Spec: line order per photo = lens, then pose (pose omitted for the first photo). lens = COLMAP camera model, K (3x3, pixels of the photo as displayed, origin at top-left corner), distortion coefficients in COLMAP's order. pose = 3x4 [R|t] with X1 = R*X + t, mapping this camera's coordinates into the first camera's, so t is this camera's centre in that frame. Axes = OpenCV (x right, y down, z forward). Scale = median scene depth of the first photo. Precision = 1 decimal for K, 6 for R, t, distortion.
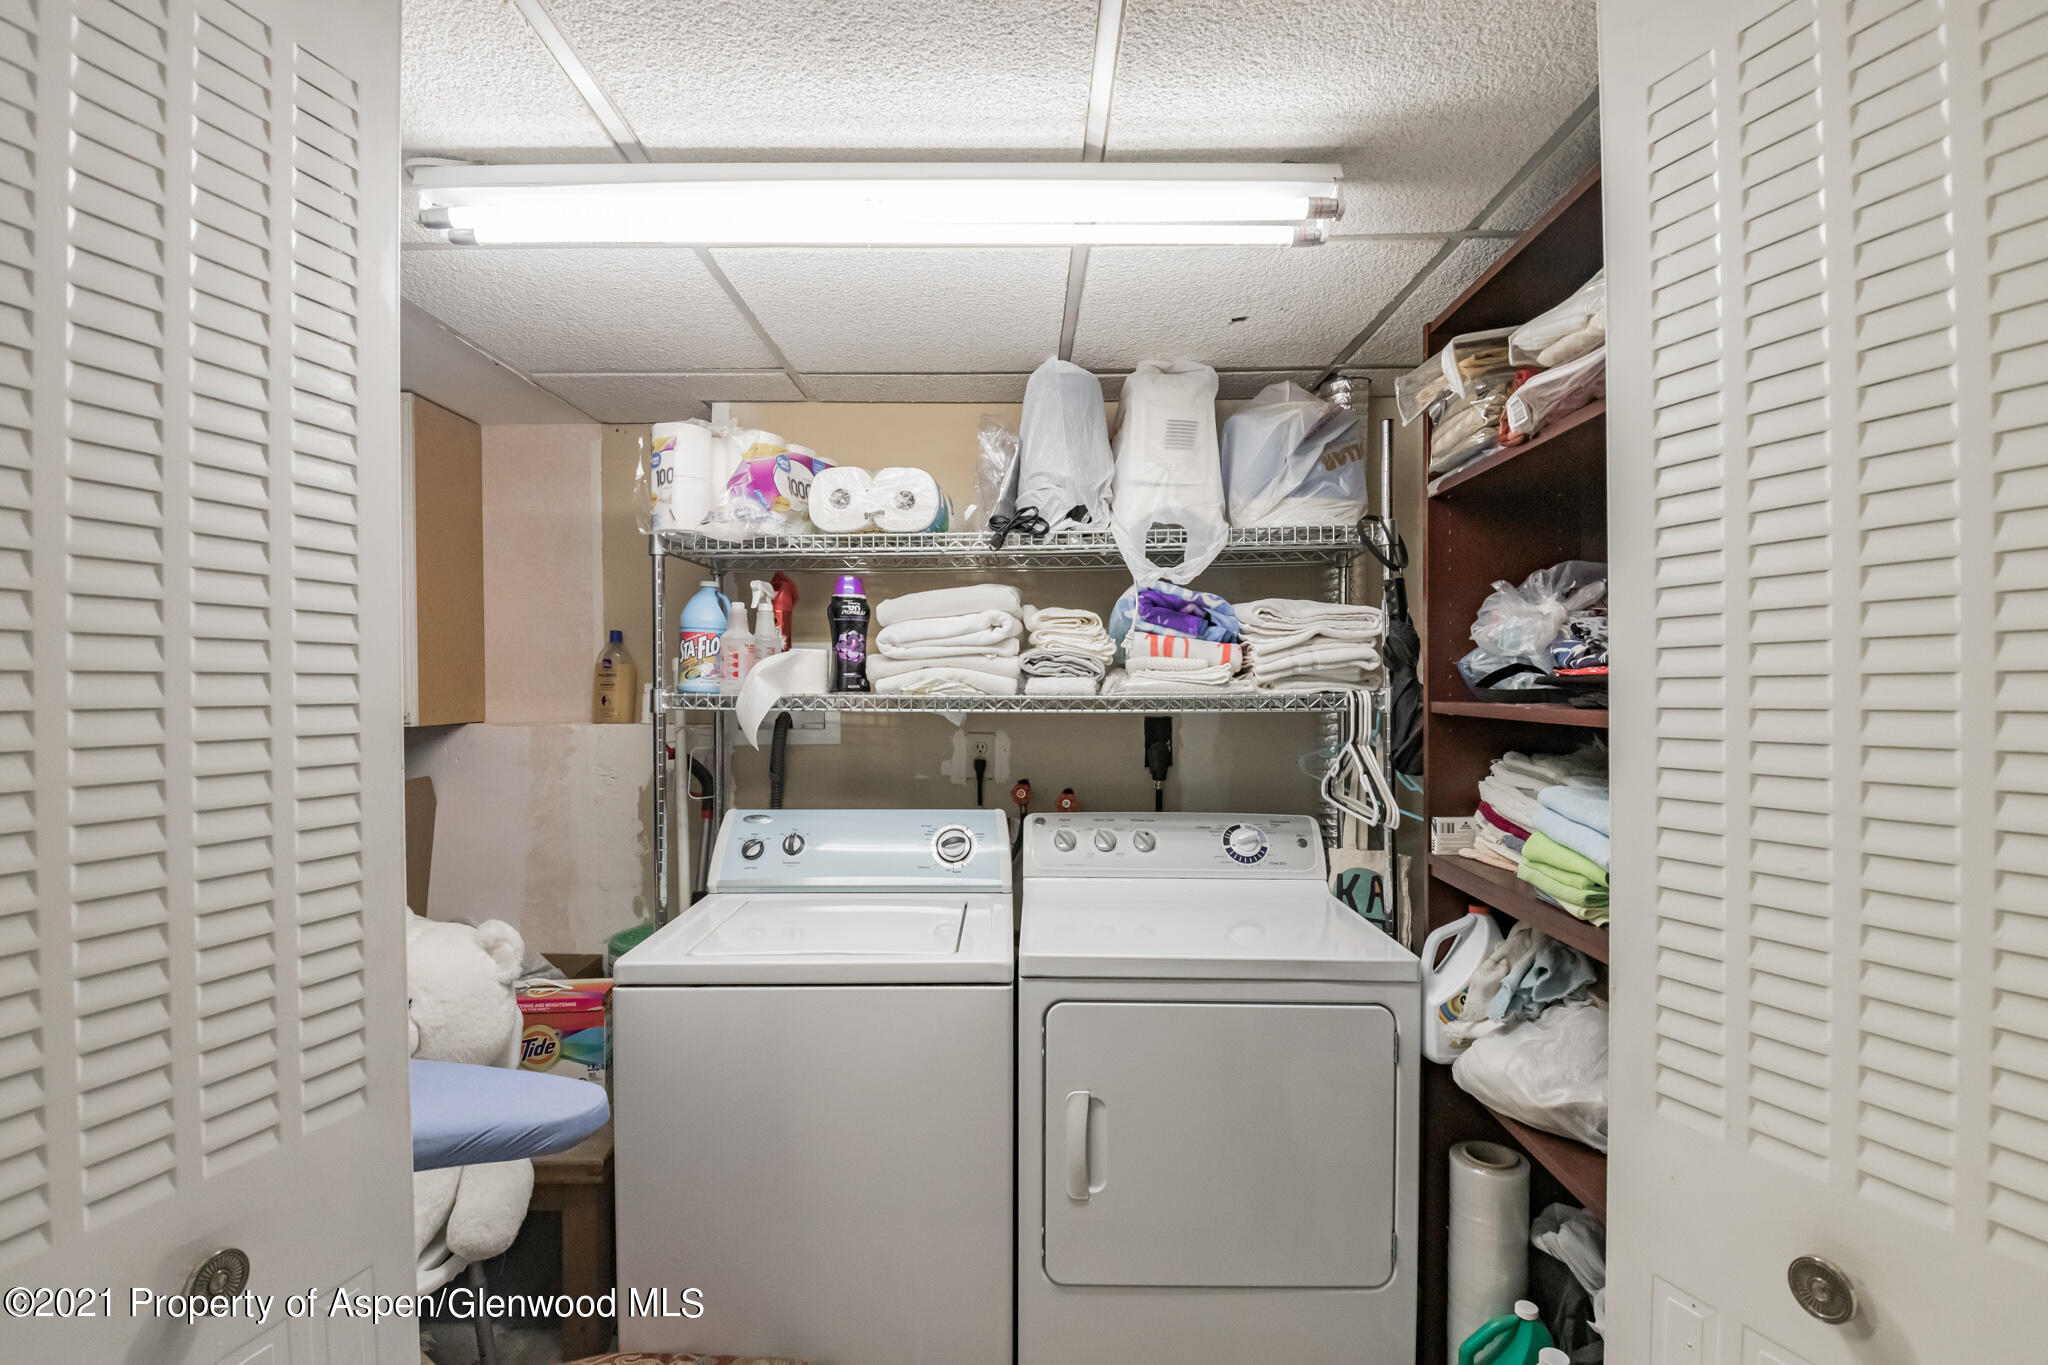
lens RADIAL K [[960.1, 0, 1030.6], [0, 960.1, 693.6], [0, 0, 1]] dist [-0.001551, -0.019366]
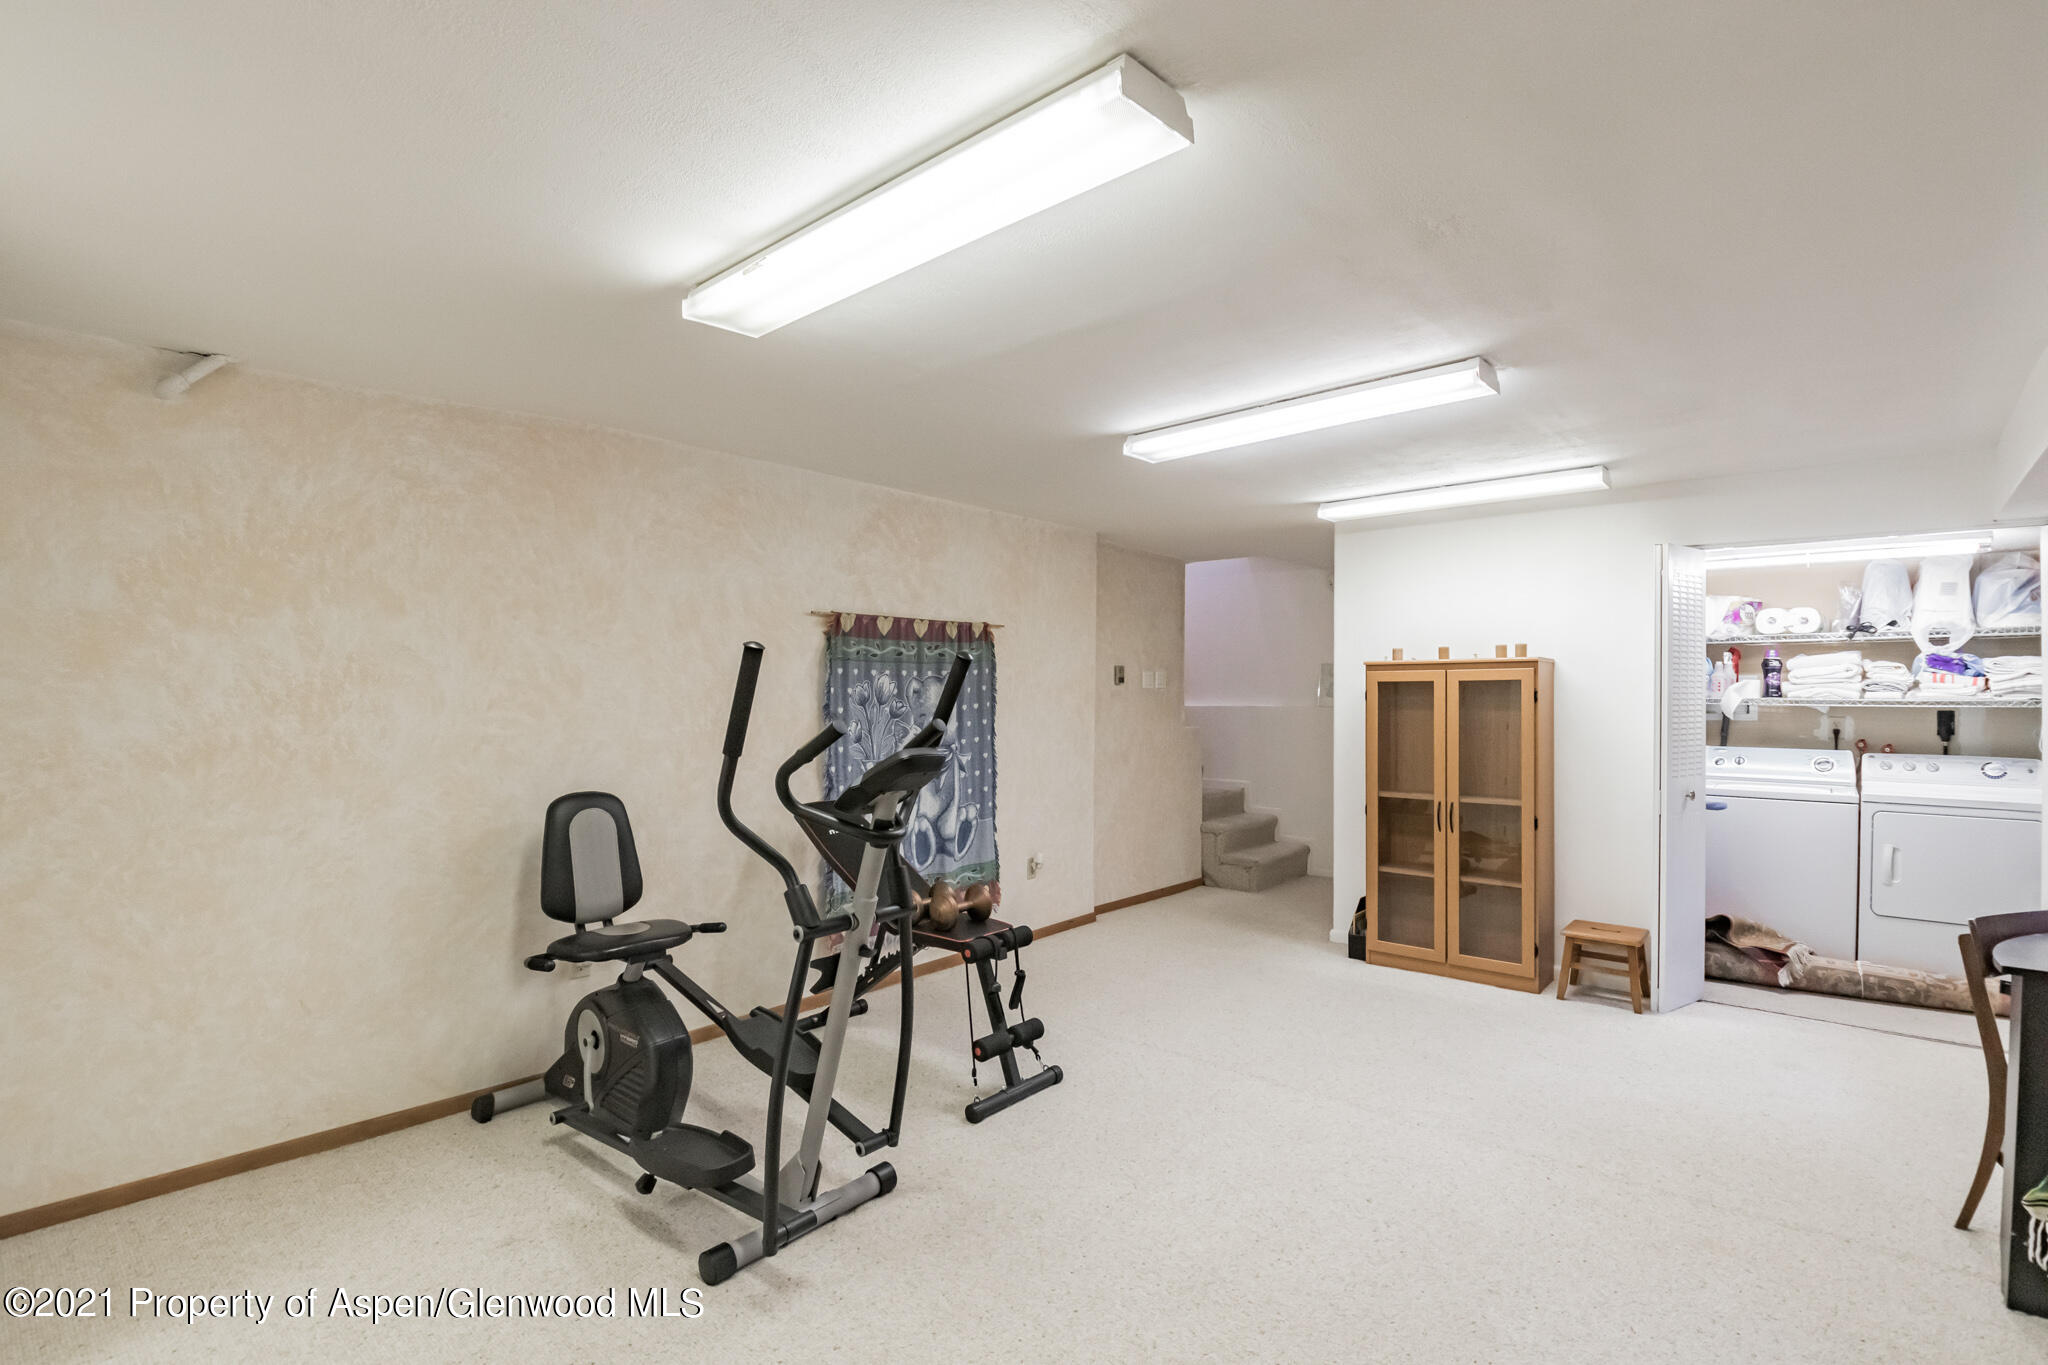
lens RADIAL K [[960.1, 0, 1030.6], [0, 960.1, 693.6], [0, 0, 1]] dist [-0.001551, -0.019366]
pose [[0.753271, 0.005112, -0.657691, -0.017131], [-0.006783, 0.999977, 0.000004, 0.001710], [0.657676, 0.004458, 0.753288, -2.111371]]
